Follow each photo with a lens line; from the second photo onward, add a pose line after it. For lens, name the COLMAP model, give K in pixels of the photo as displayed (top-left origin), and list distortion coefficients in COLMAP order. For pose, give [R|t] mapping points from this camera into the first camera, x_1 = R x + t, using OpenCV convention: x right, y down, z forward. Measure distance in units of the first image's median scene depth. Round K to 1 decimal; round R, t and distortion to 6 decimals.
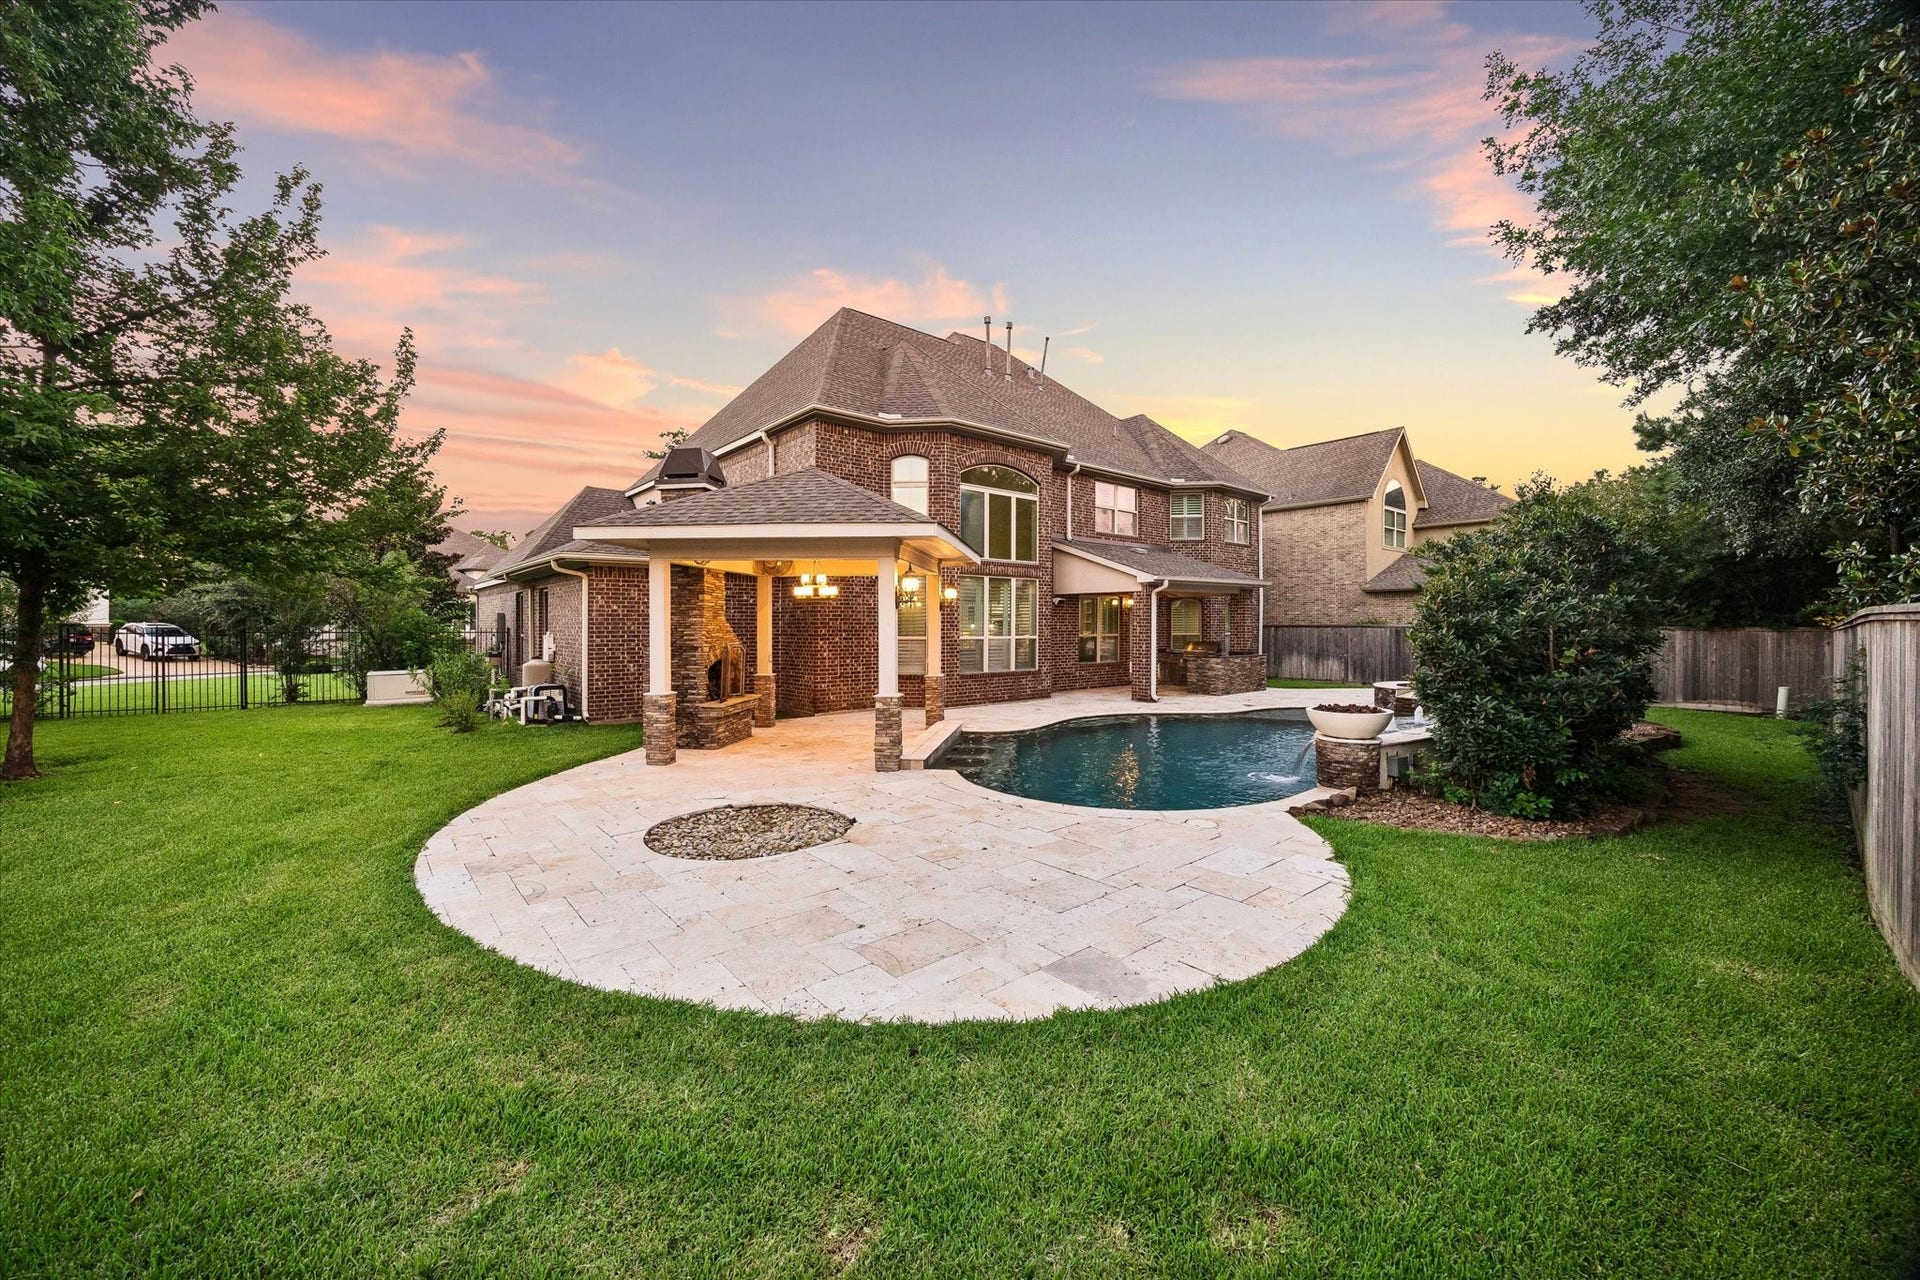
lens RADIAL K [[725.1, 0, 957.6], [0, 725.1, 631.8], [0, 0, 1]] dist [-0.005669, 0.000108]
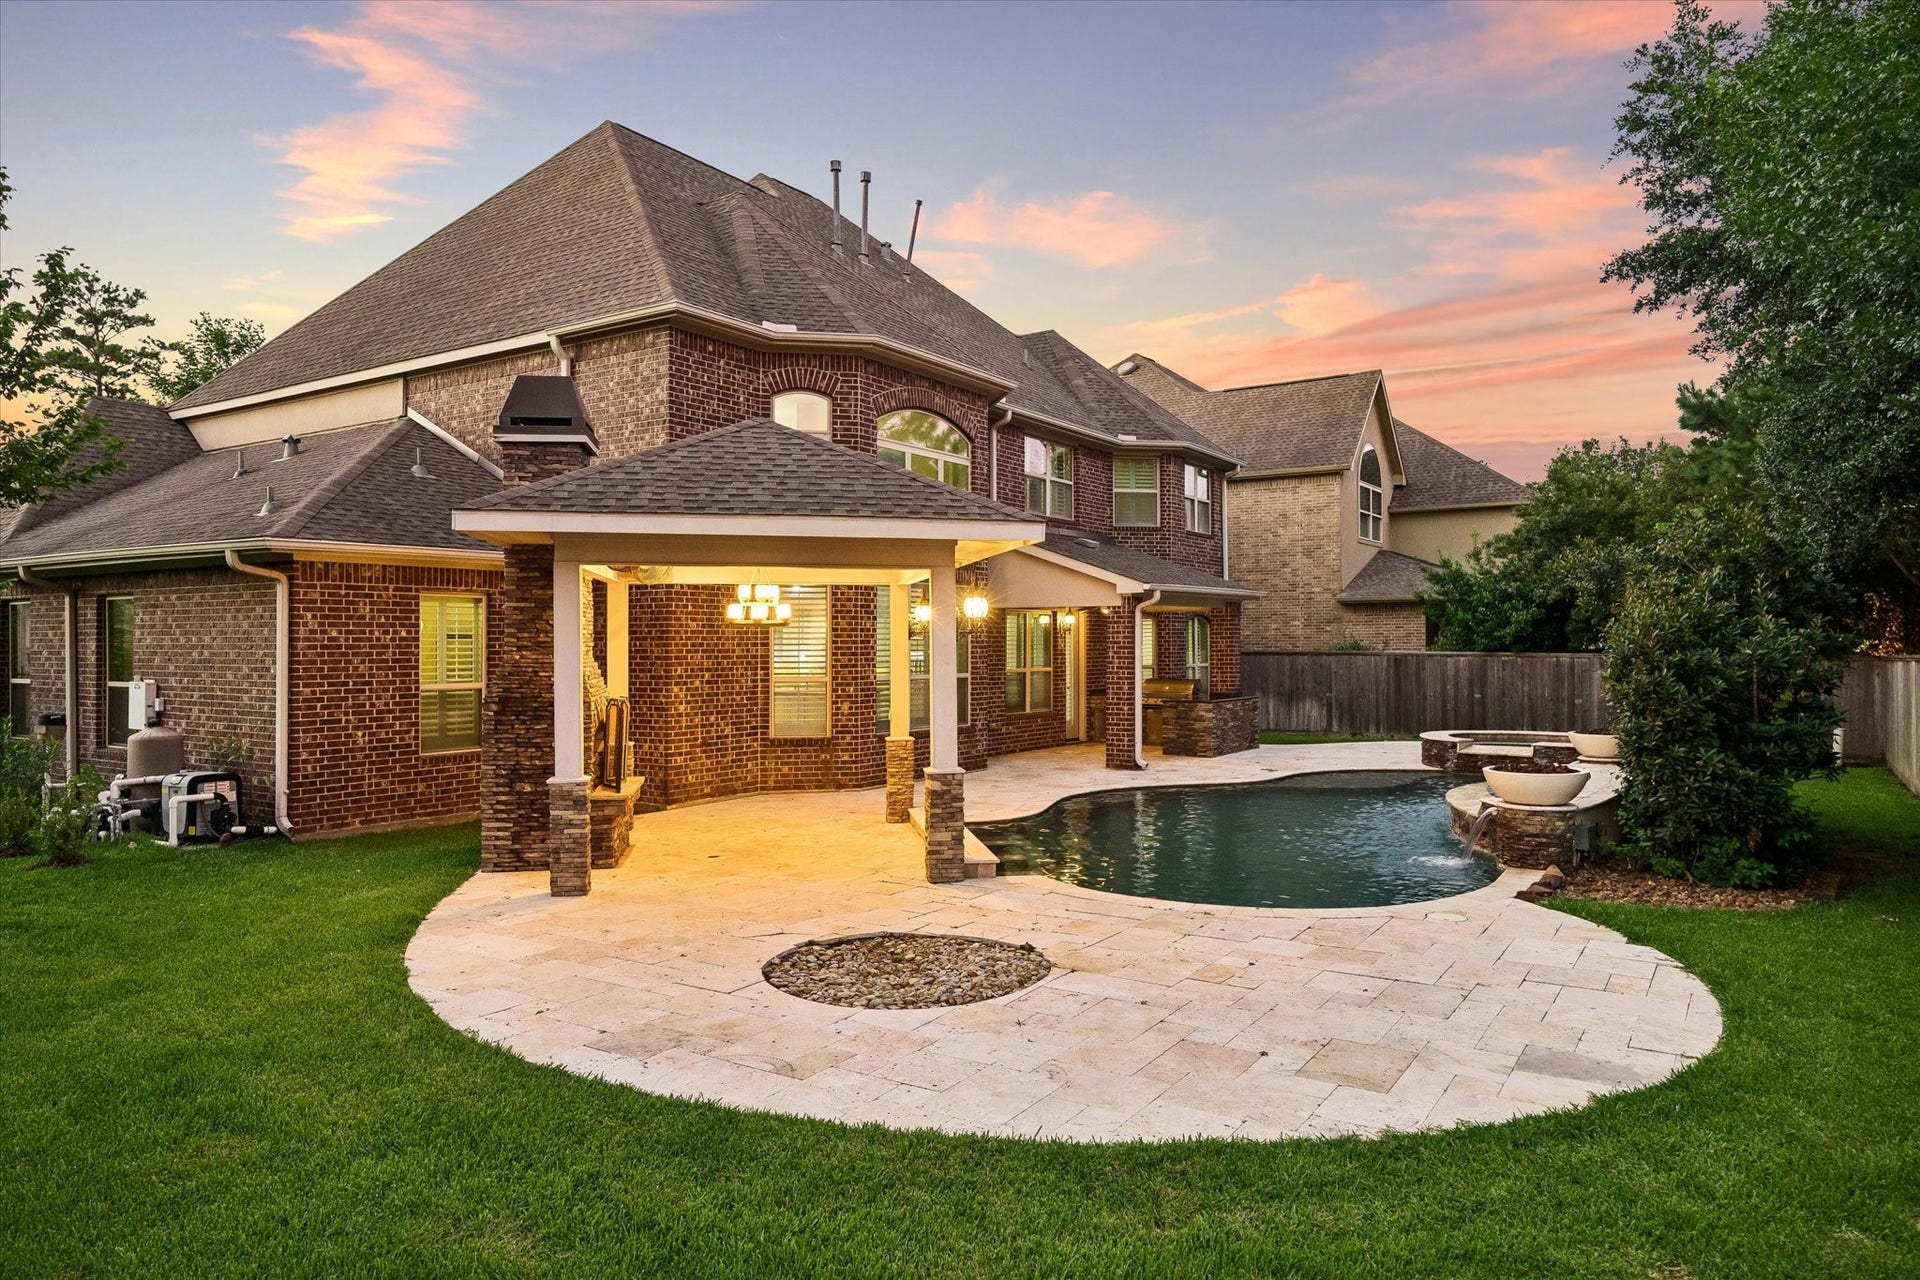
lens RADIAL K [[1238.2, 0, 960.0], [0, 1238.2, 640.0], [0, 0, 1]] dist [-0.001138, 0.001986]
pose [[0.956162, -0.001339, 0.292836, -0.297118], [0.005310, 0.999904, -0.012766, -0.013766], [-0.292791, 0.013761, 0.956077, -0.079252]]
